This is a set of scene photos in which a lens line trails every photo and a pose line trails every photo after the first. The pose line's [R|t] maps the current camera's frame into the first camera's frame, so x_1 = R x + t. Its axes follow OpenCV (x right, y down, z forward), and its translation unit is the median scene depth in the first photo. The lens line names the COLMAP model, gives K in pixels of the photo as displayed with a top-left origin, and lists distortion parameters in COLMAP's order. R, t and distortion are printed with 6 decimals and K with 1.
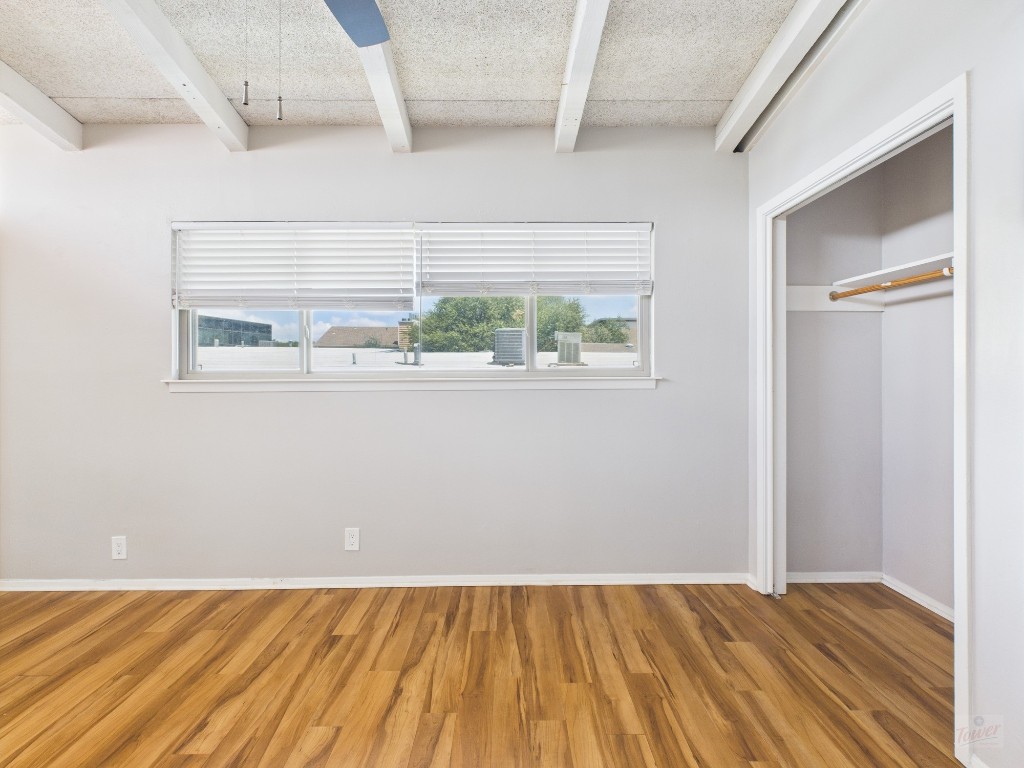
lens RADIAL K [[539.1, 0, 512.2], [0, 539.1, 373.6], [0, 0, 1]] dist [0.002592, -0.000998]
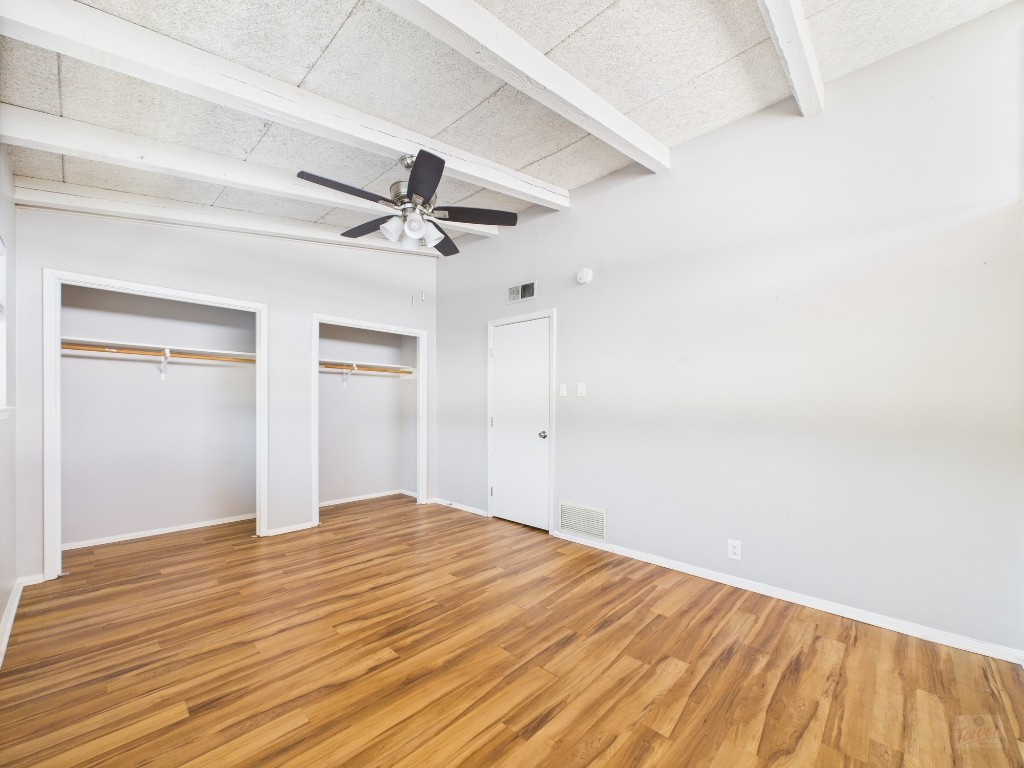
lens RADIAL K [[412.5, 0, 513.0], [0, 412.5, 405.3], [0, 0, 1]] dist [0.002743, -0.000082]
pose [[-0.717631, -0.002188, 0.696420, -1.023515], [-0.004799, 0.999987, -0.001803, 0.000865], [-0.696407, -0.004636, -0.717632, 0.997406]]
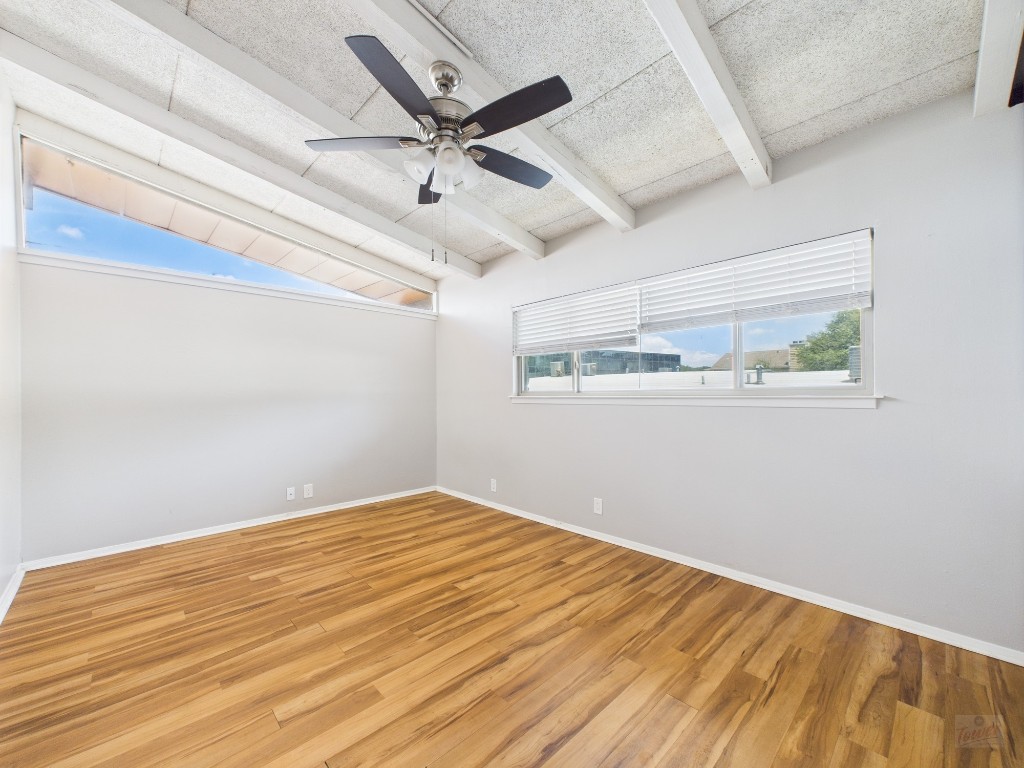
lens RADIAL K [[412.5, 0, 511.8], [0, 412.5, 390.1], [0, 0, 1]] dist [0.002743, -0.000082]
pose [[0.680075, -0.005569, -0.733121, 0.399222], [0.002918, 0.999984, -0.004889, -0.001560], [0.733137, 0.001186, 0.680080, 0.077082]]
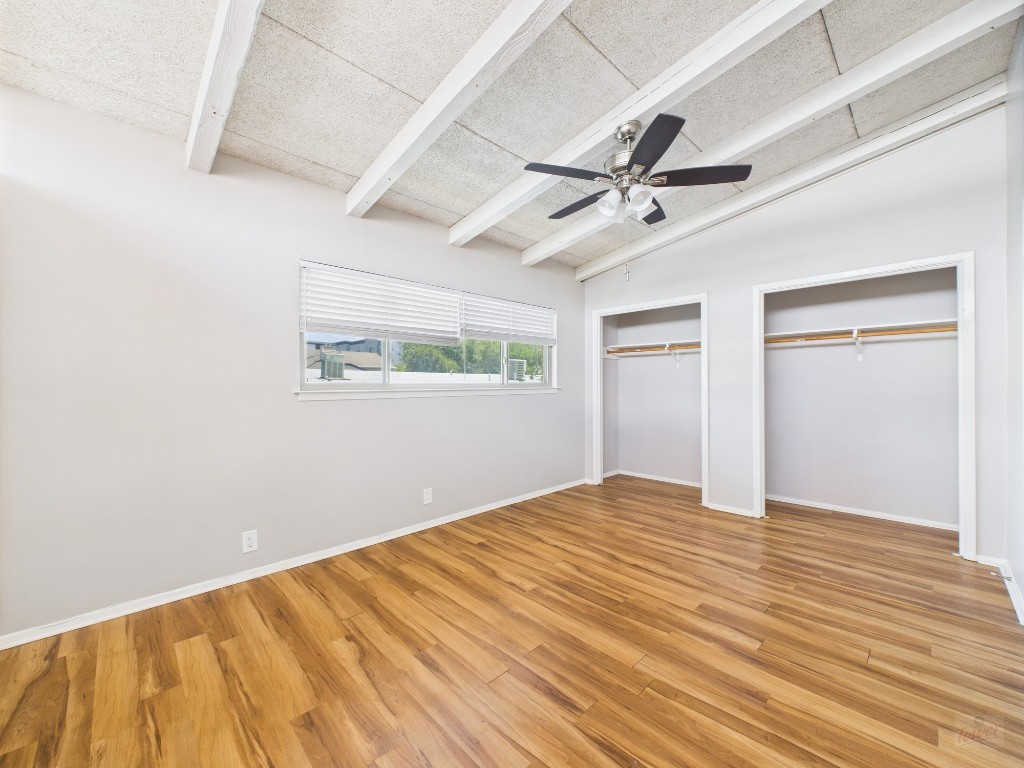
lens RADIAL K [[412.5, 0, 512.1], [0, 412.5, 383.8], [0, 0, 1]] dist [0.002743, -0.000082]
pose [[0.725550, 0.003626, 0.688160, -1.007419], [0.000667, 0.999982, -0.005973, 0.002171], [-0.688169, 0.004792, 0.725534, 0.005465]]
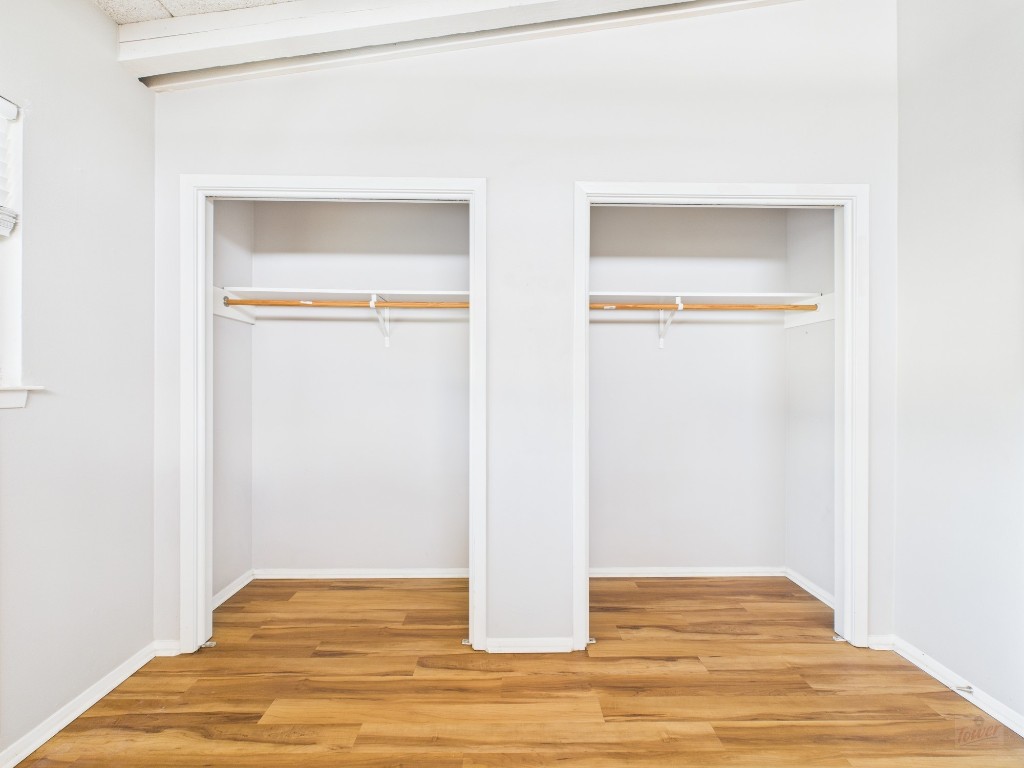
lens RADIAL K [[450.2, 0, 510.7], [0, 450.2, 384.4], [0, 0, 1]] dist [0.005554, -0.001282]
pose [[-0.003175, 0.000760, 0.999995, -0.229835], [-0.004003, 0.999992, -0.000773, 0.002942], [-0.999987, -0.004006, -0.003172, 0.549360]]
